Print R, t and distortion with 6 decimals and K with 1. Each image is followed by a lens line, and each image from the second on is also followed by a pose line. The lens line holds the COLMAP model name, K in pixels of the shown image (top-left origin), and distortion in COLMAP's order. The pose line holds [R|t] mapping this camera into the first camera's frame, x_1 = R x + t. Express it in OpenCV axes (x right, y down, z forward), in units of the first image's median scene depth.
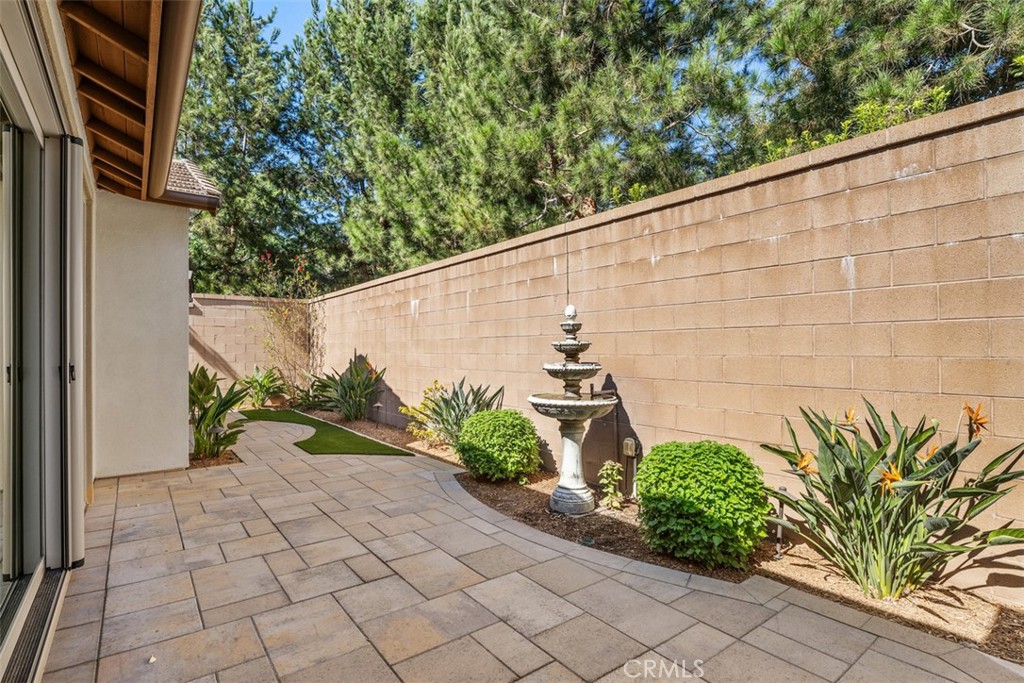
lens RADIAL K [[494.7, 0, 509.1], [0, 494.7, 350.8], [0, 0, 1]] dist [-0.008469, 0.000315]
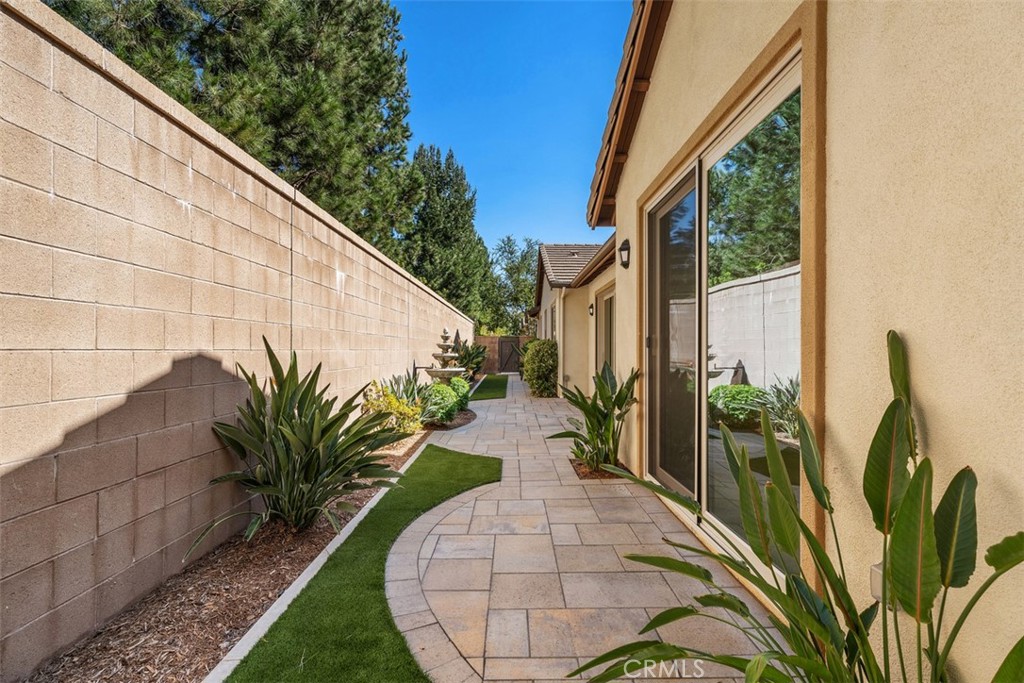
lens RADIAL K [[511.5, 0, 512.0], [0, 511.5, 341.5], [0, 0, 1]] dist [-0.001089, -0.000116]
pose [[-0.805945, 0.013808, 0.591829, -1.487830], [0.004694, 0.999846, -0.016936, 0.012380], [-0.591972, -0.010871, -0.805885, 2.694760]]
